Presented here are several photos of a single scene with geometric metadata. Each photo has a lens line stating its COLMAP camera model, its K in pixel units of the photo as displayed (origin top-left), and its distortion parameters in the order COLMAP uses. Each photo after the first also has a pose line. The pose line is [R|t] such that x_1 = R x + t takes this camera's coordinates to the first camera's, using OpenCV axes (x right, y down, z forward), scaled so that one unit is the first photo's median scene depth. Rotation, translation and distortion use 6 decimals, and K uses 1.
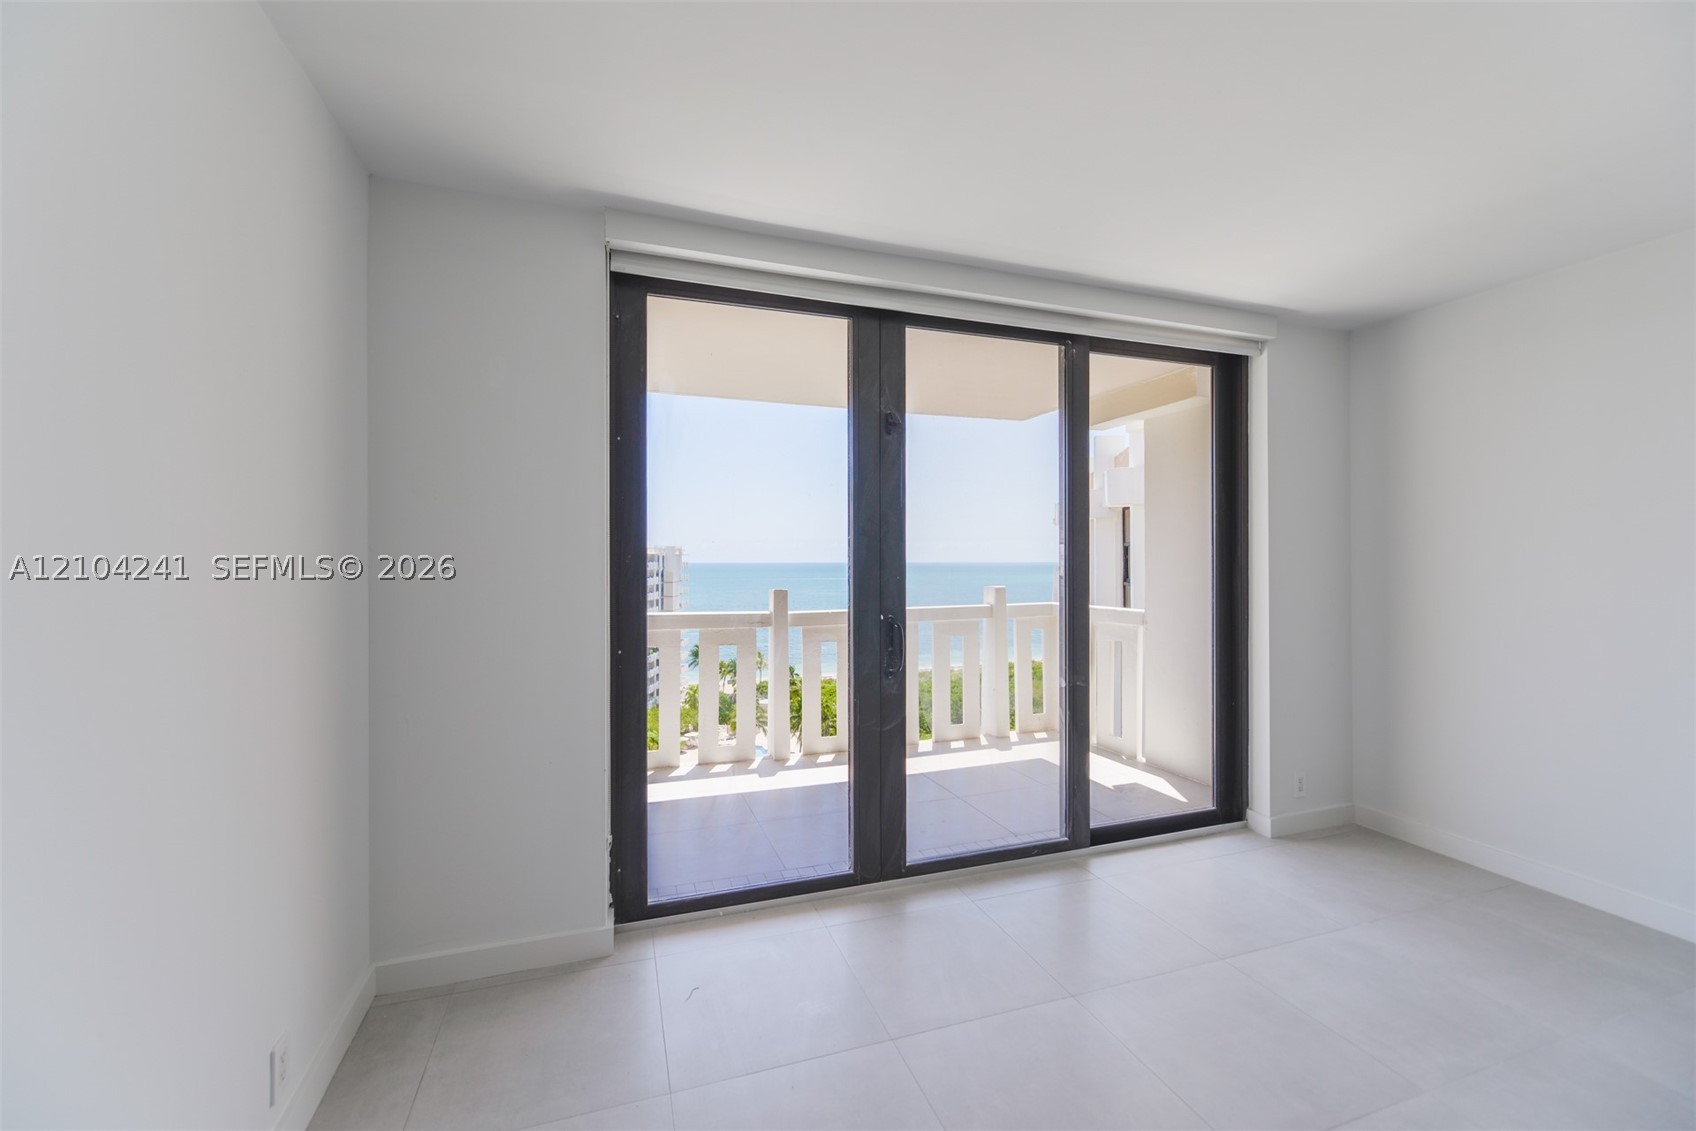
lens RADIAL K [[688.1, 0, 848.0], [0, 688.1, 565.5], [0, 0, 1]] dist [0.000822, -0.000262]
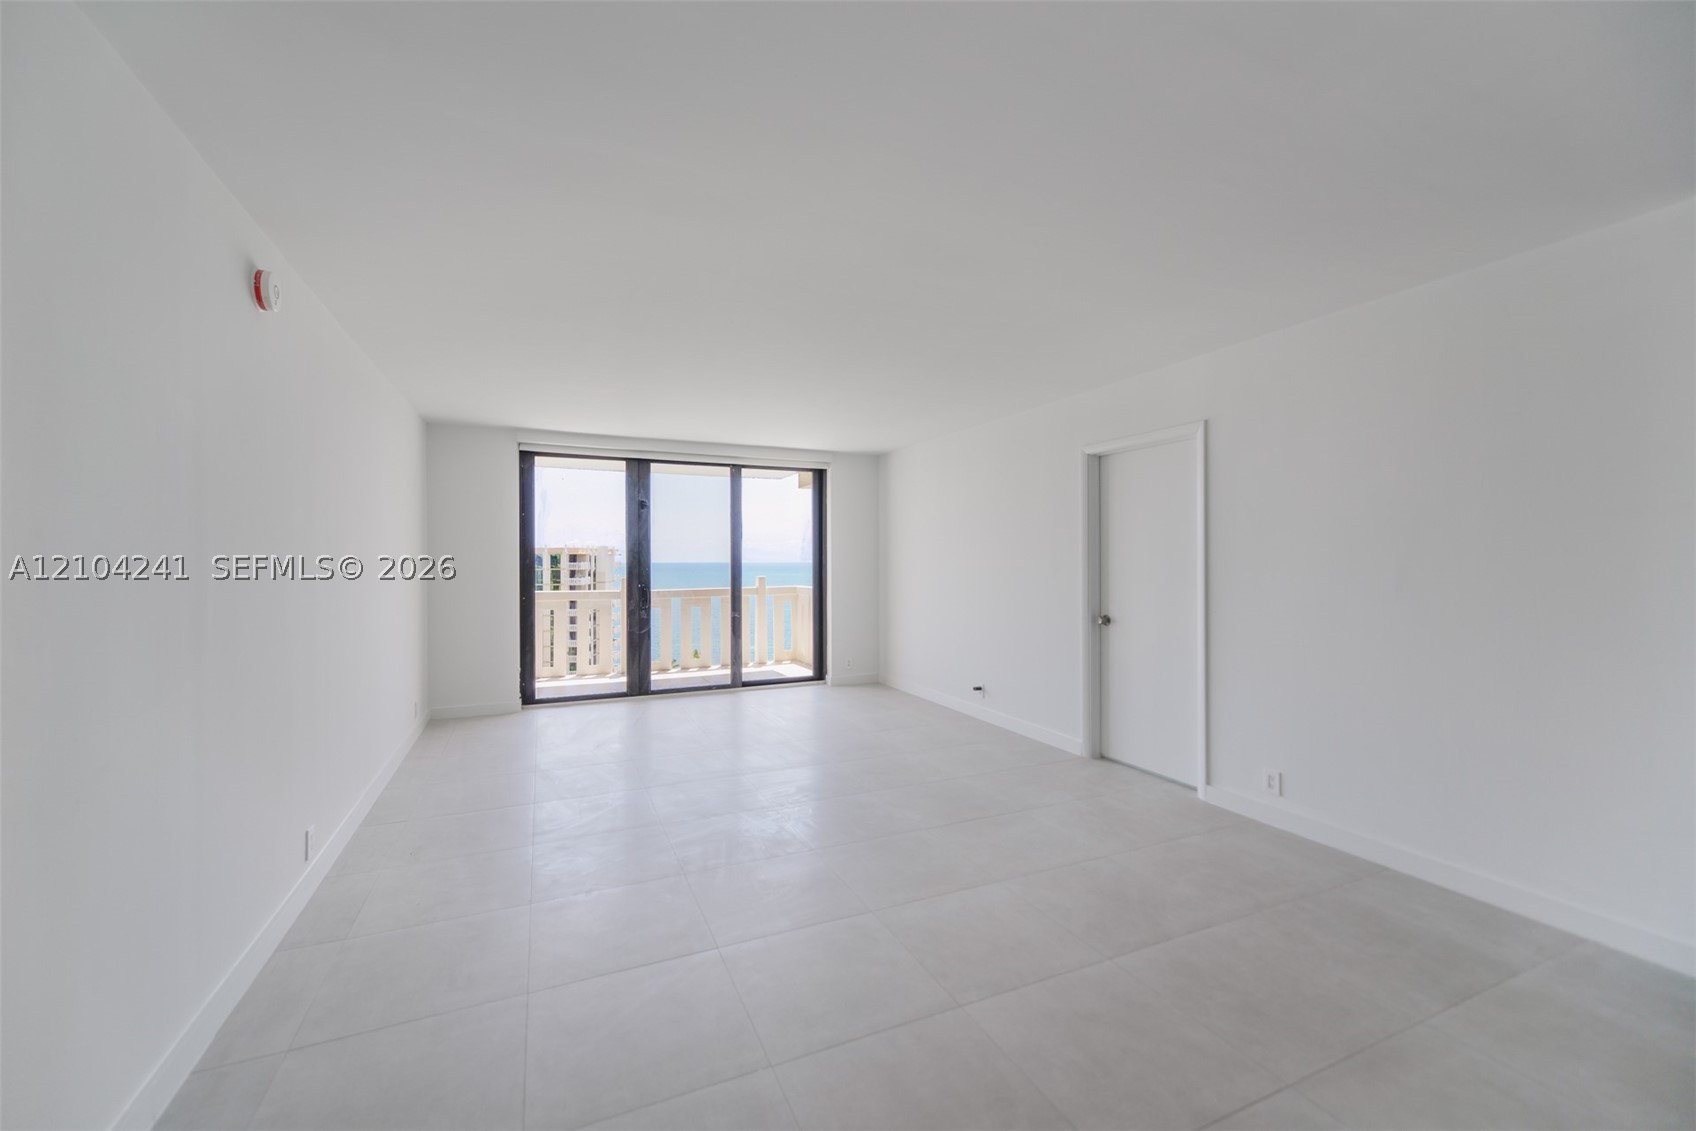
lens RADIAL K [[688.1, 0, 848.0], [0, 688.1, 565.5], [0, 0, 1]] dist [0.000822, -0.000262]
pose [[0.996860, -0.003407, 0.079114, 0.533837], [0.003303, 0.999993, 0.001451, 0.003252], [-0.079118, -0.001186, 0.996865, -1.313862]]
